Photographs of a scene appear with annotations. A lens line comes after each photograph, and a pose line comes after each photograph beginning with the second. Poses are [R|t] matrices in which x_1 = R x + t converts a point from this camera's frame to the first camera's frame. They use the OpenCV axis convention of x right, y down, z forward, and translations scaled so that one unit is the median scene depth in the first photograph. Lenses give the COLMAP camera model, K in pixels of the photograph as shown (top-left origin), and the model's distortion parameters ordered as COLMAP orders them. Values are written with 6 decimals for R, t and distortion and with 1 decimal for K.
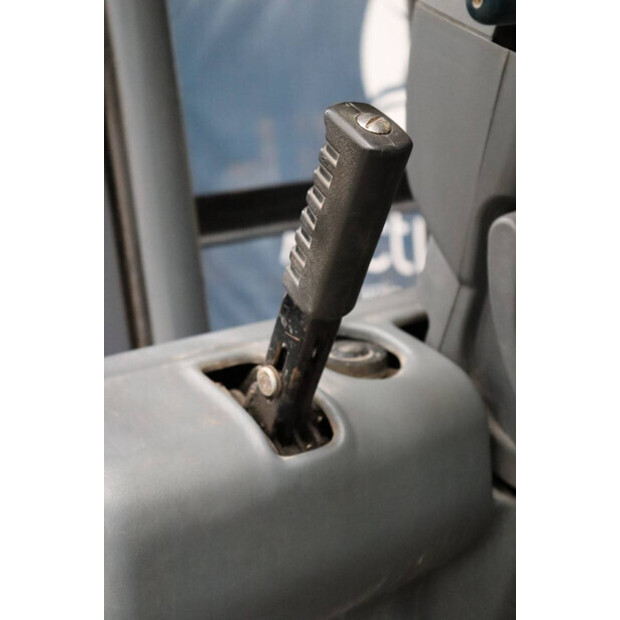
lens RADIAL K [[976.2, 0, 313.2], [0, 976.2, 311.8], [0, 0, 1]] dist [0.165576, 0.000000]
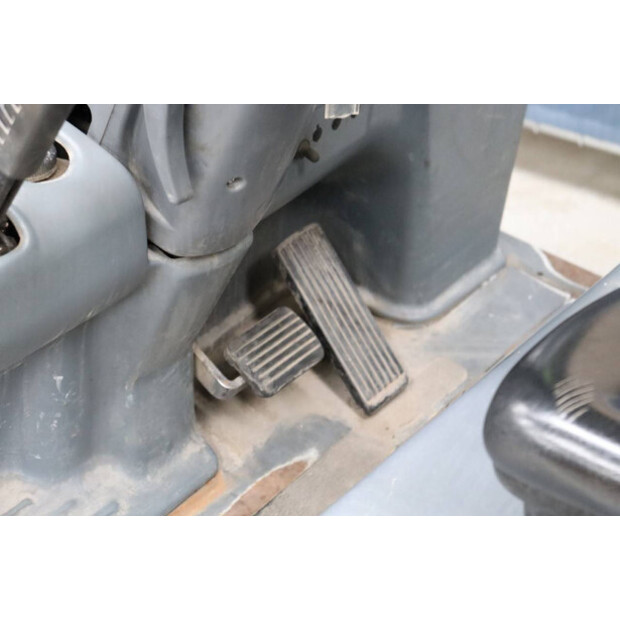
lens RADIAL K [[1443.3, 0, 313.5], [0, 1443.3, 305.7], [0, 0, 1]] dist [0.418794, 0.000000]
pose [[0.958522, -0.069823, 0.276333, -0.137121], [-0.031282, 0.937900, 0.345492, -0.431604], [-0.283296, -0.339806, 0.896814, -0.771852]]
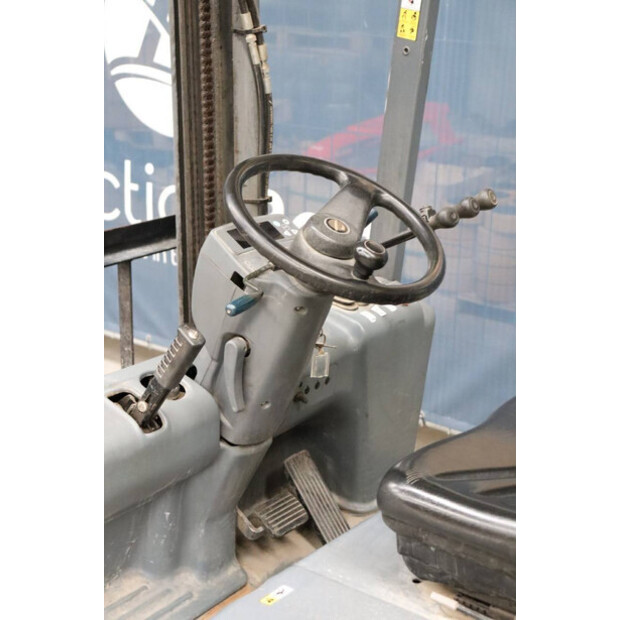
lens RADIAL K [[1109.1, 0, 306.9], [0, 1109.1, 306.5], [0, 0, 1]] dist [0.206884, 0.000000]
pose [[0.959812, 0.028249, 0.279217, -0.427553], [-0.054288, 0.994818, 0.085965, -0.440478], [-0.275342, -0.097669, 0.956372, -1.820021]]
